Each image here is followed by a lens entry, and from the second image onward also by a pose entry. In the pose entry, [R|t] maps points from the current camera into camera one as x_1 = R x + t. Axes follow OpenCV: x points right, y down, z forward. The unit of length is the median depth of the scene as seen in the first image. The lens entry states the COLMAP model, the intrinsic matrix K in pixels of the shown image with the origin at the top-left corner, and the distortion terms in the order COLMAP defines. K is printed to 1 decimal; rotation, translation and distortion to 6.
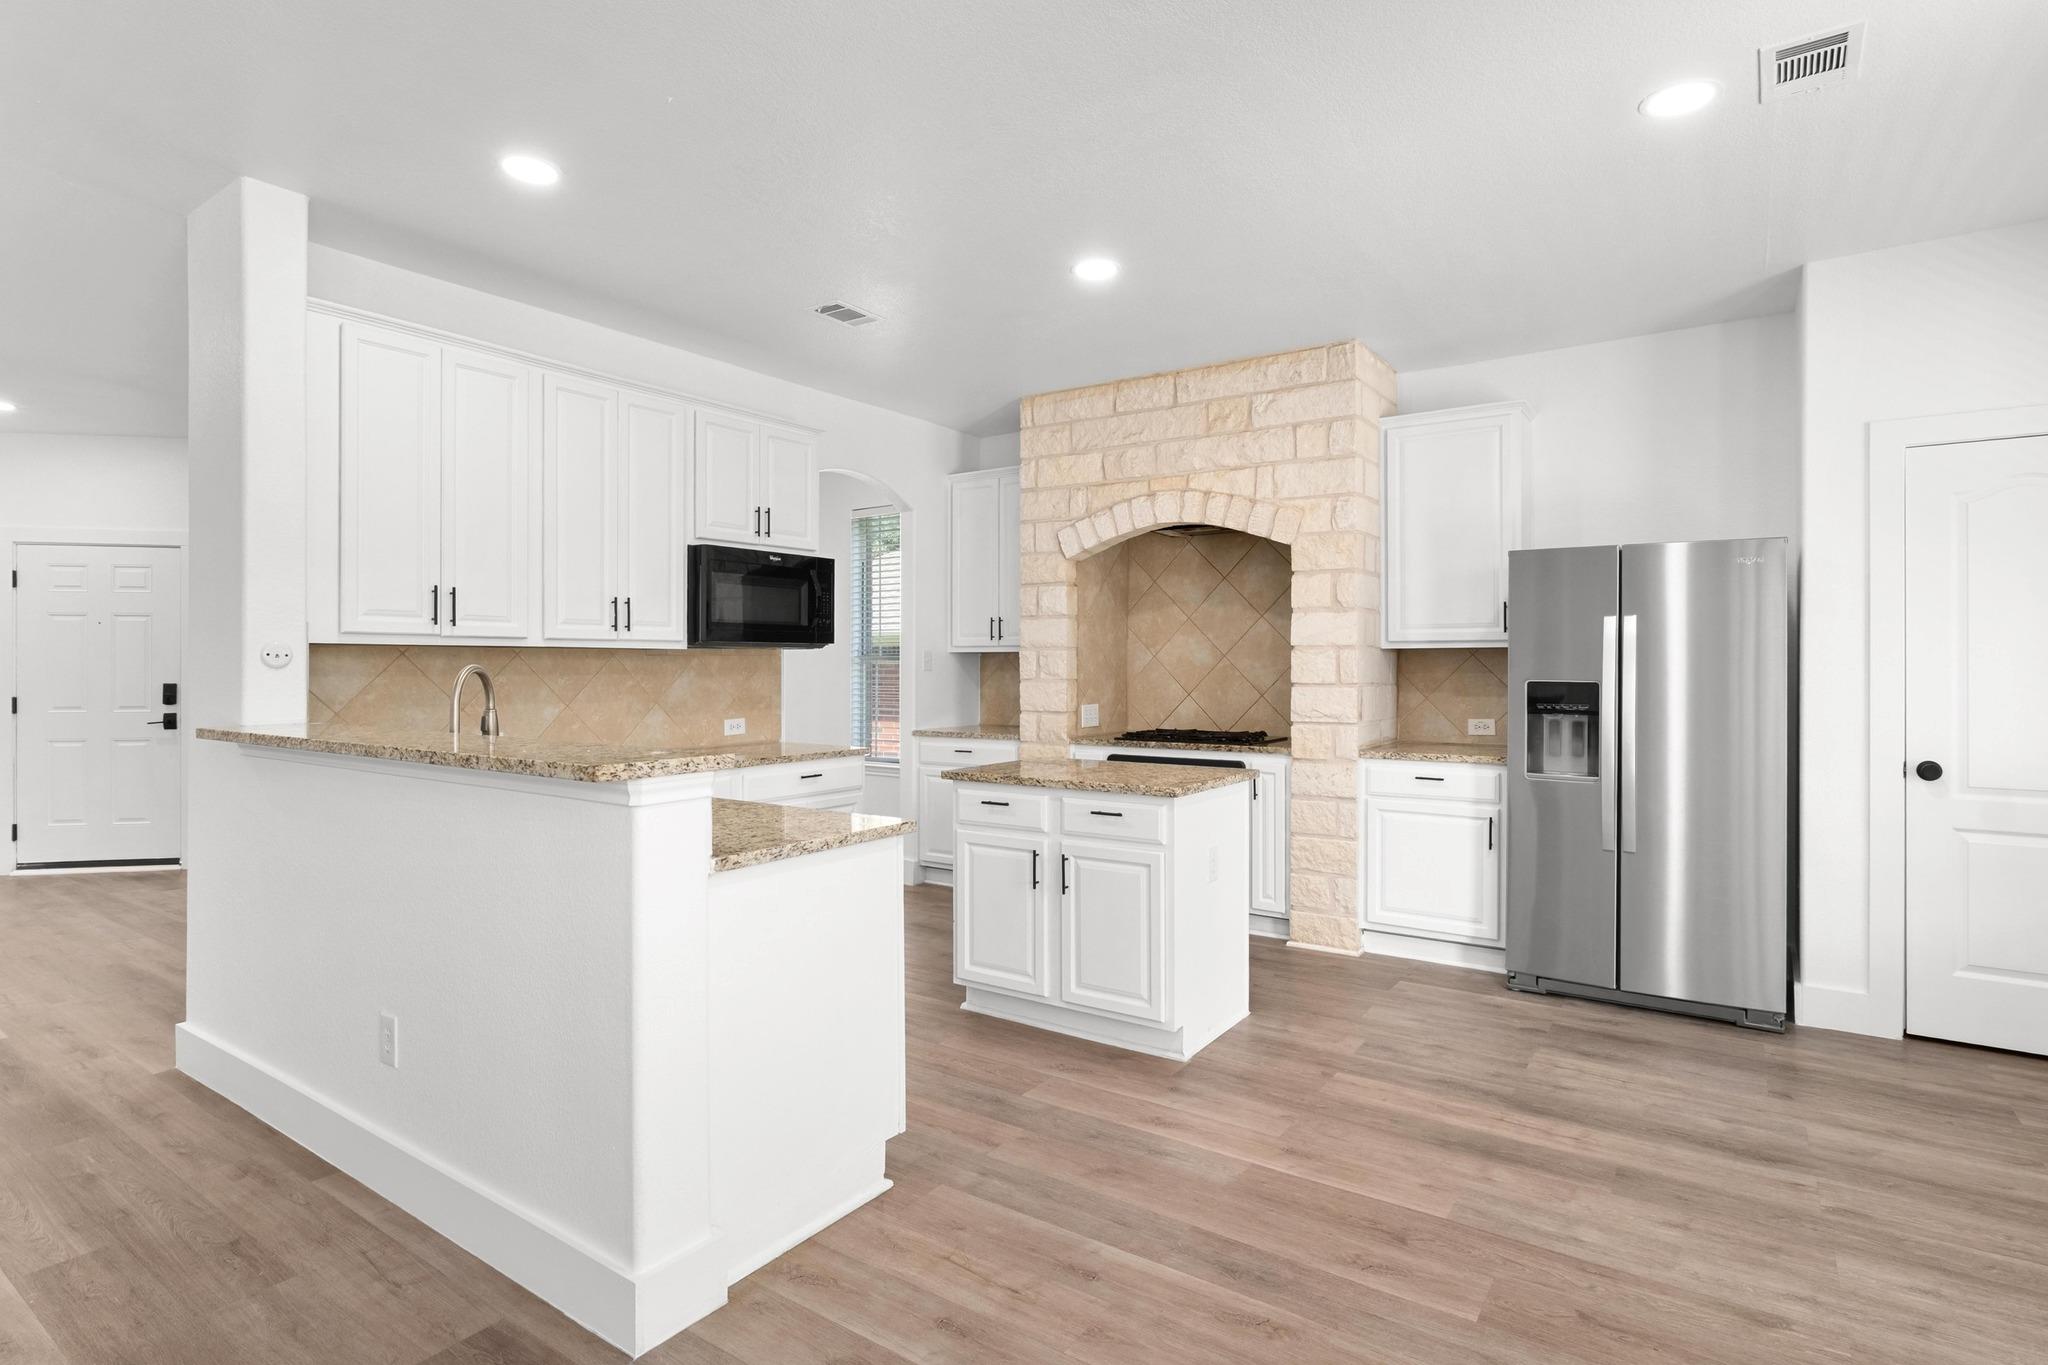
lens RADIAL K [[1047.8, 0, 1023.3], [0, 1047.8, 674.5], [0, 0, 1]] dist [-0.022382, 0.002206]
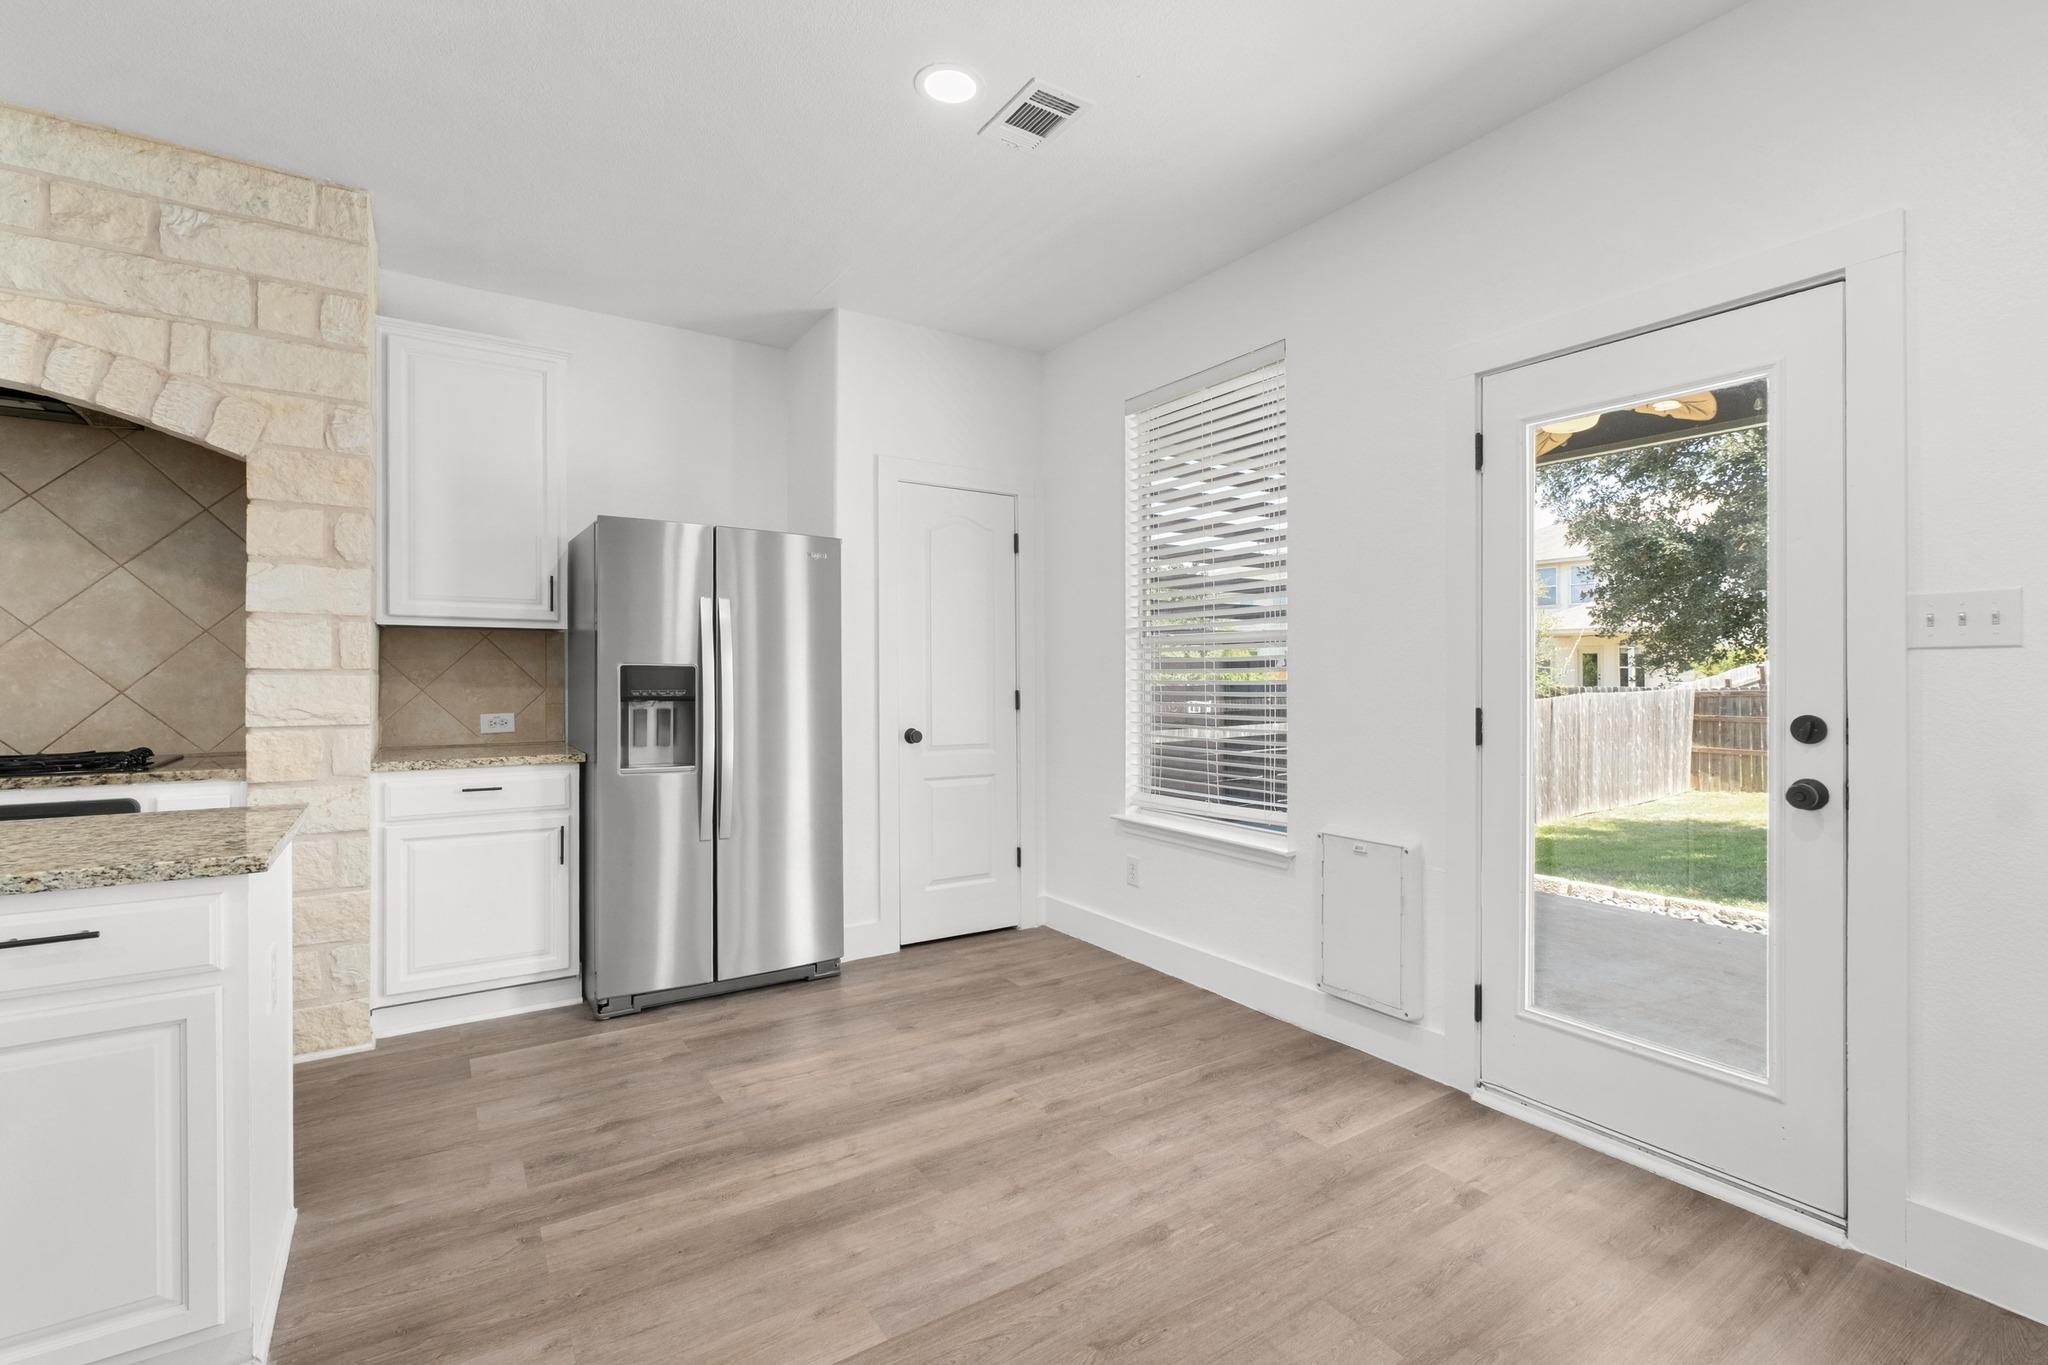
lens RADIAL K [[907.6, 0, 1024.7], [0, 907.6, 674.9], [0, 0, 1]] dist [-0.011270, 0.002511]
pose [[0.355537, 0.002638, 0.934658, -0.115925], [0.006005, 0.999969, -0.005107, 0.021253], [-0.934643, 0.007428, 0.355511, 0.414099]]
